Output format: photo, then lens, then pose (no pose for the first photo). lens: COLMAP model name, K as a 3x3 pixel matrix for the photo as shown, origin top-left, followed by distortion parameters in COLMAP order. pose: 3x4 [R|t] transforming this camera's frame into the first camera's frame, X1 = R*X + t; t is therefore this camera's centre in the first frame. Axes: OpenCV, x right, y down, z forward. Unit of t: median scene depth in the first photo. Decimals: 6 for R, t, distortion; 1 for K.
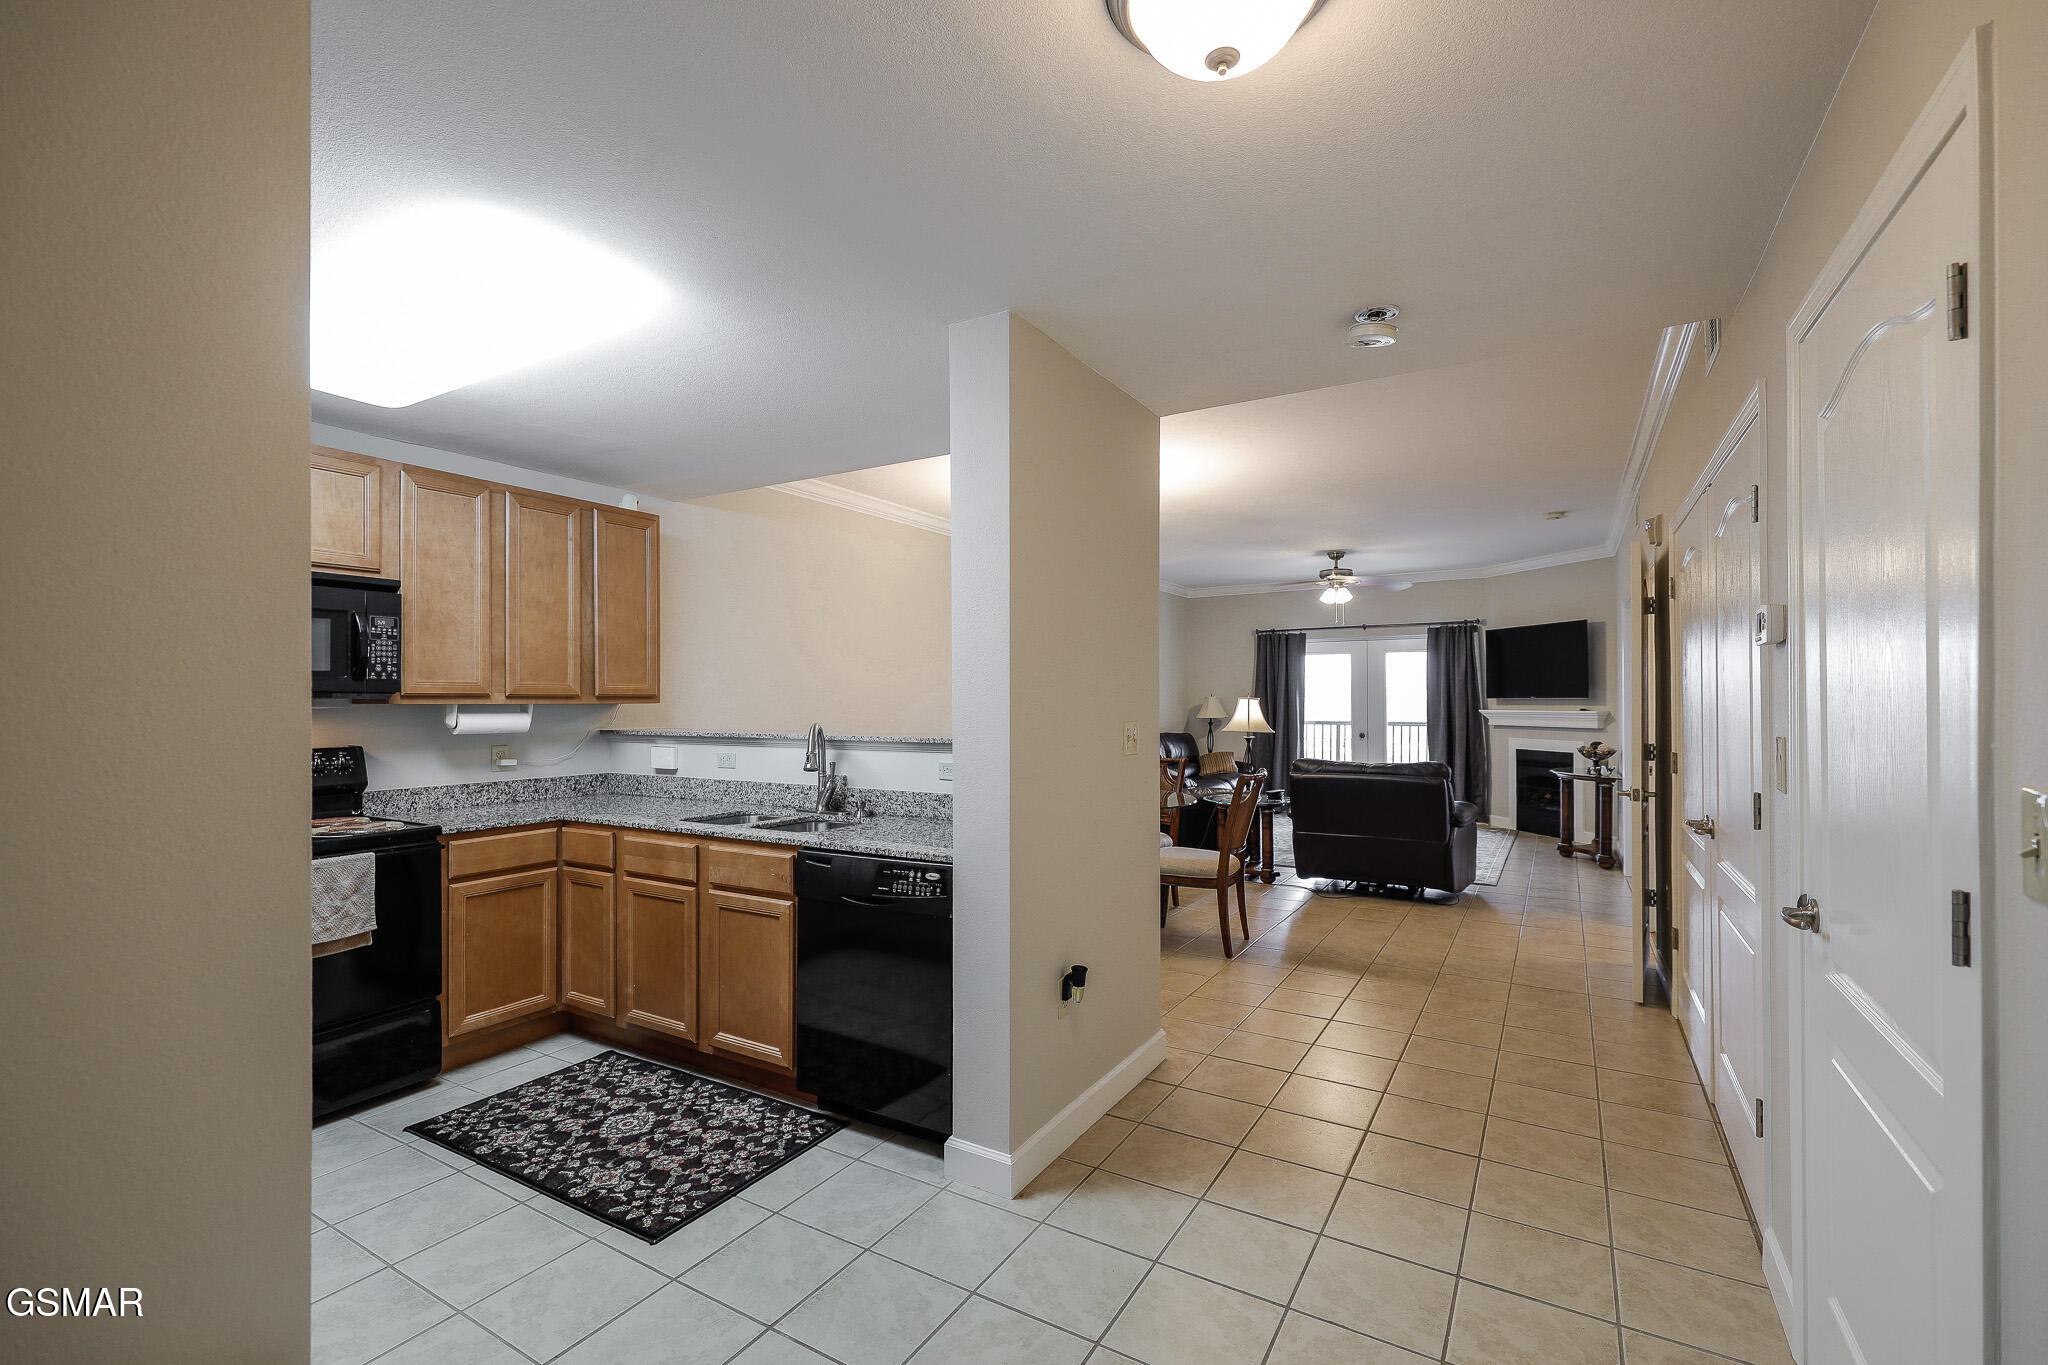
lens RADIAL K [[864.4, 0, 1024.4], [0, 864.4, 702.1], [0, 0, 1]] dist [-0.003630, 0.000177]
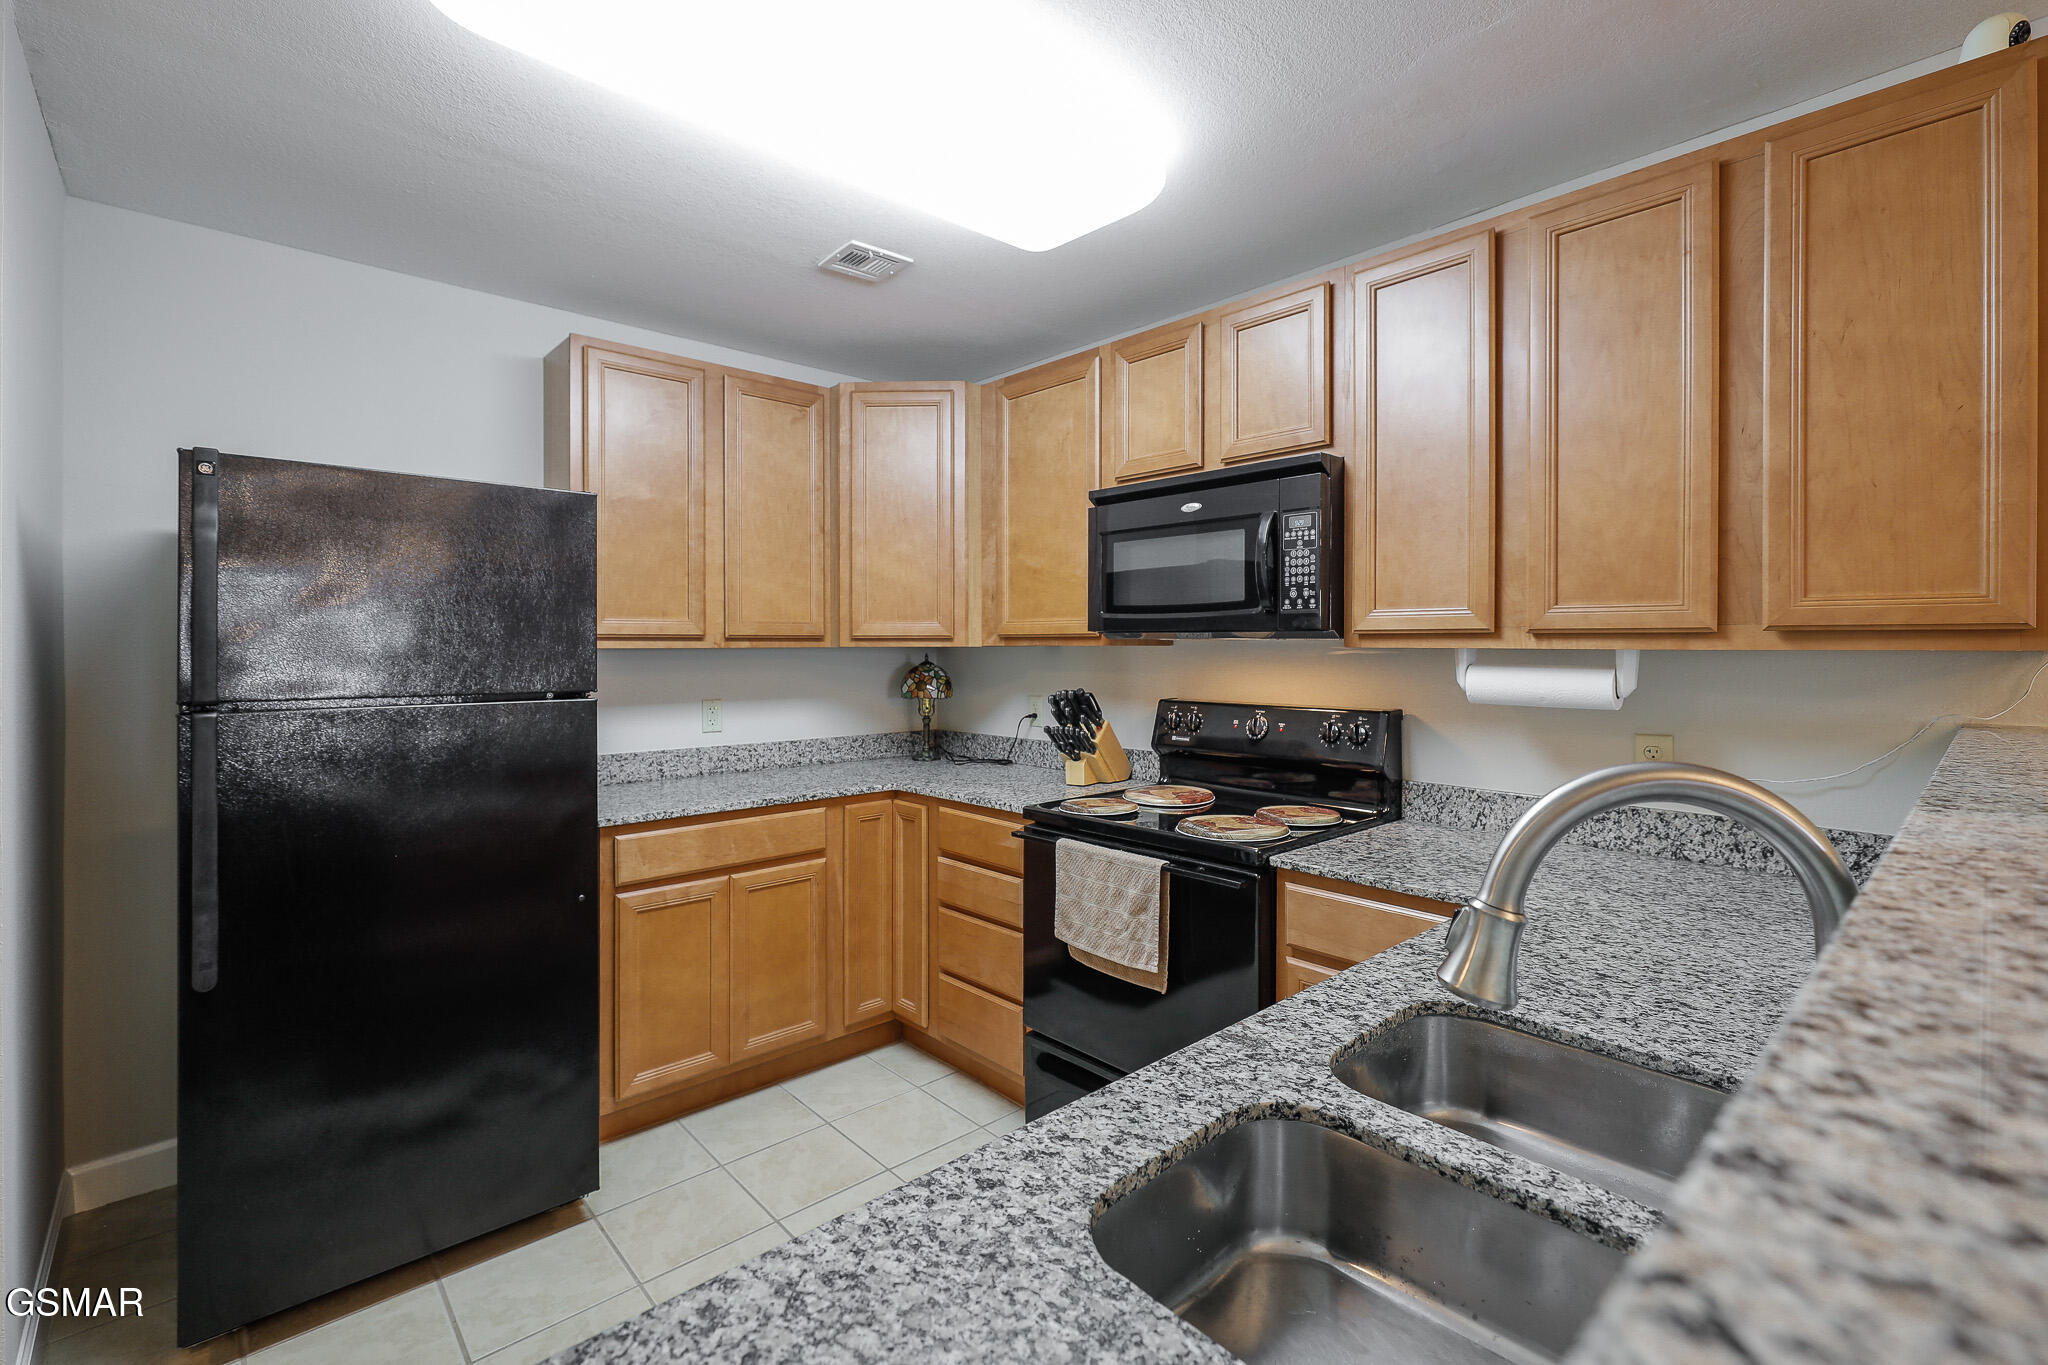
lens RADIAL K [[922.9, 0, 1017.3], [0, 922.9, 641.4], [0, 0, 1]] dist [0.006169, -0.003395]
pose [[-0.284162, 0.004840, -0.958764, -0.007435], [0.003669, 0.999985, 0.003961, -0.004651], [0.958769, -0.002393, -0.284176, 0.788318]]
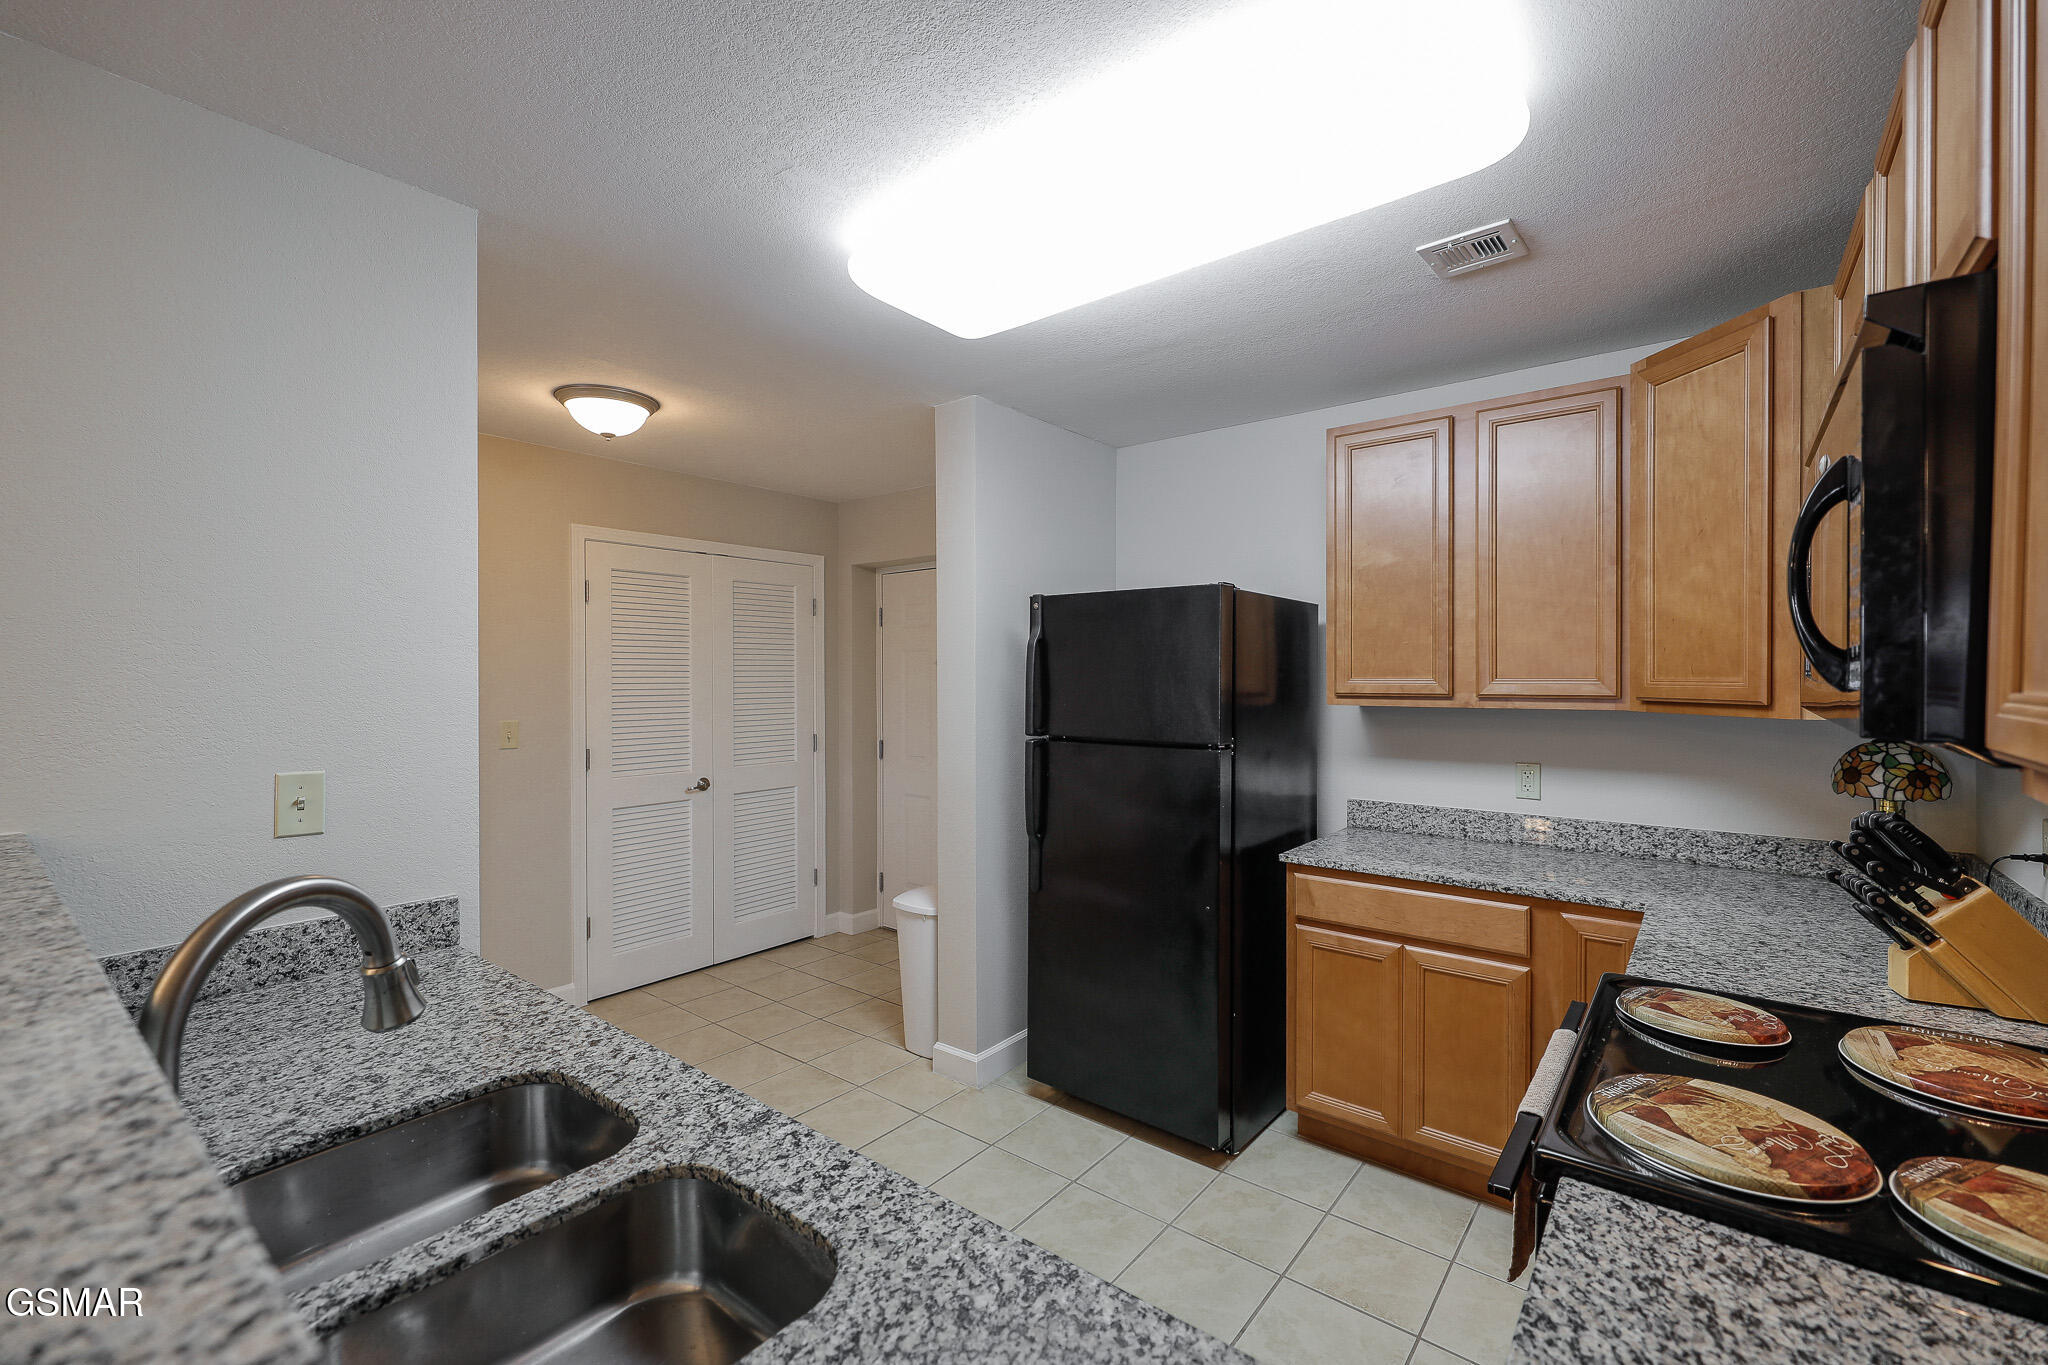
lens RADIAL K [[864.4, 0, 1032.1], [0, 864.4, 672.4], [0, 0, 1]] dist [-0.003630, 0.000177]
pose [[-0.991062, 0.012274, 0.132840, -0.421330], [0.012082, 0.999924, -0.002250, -0.027179], [-0.132857, -0.000624, -0.991135, 1.039950]]
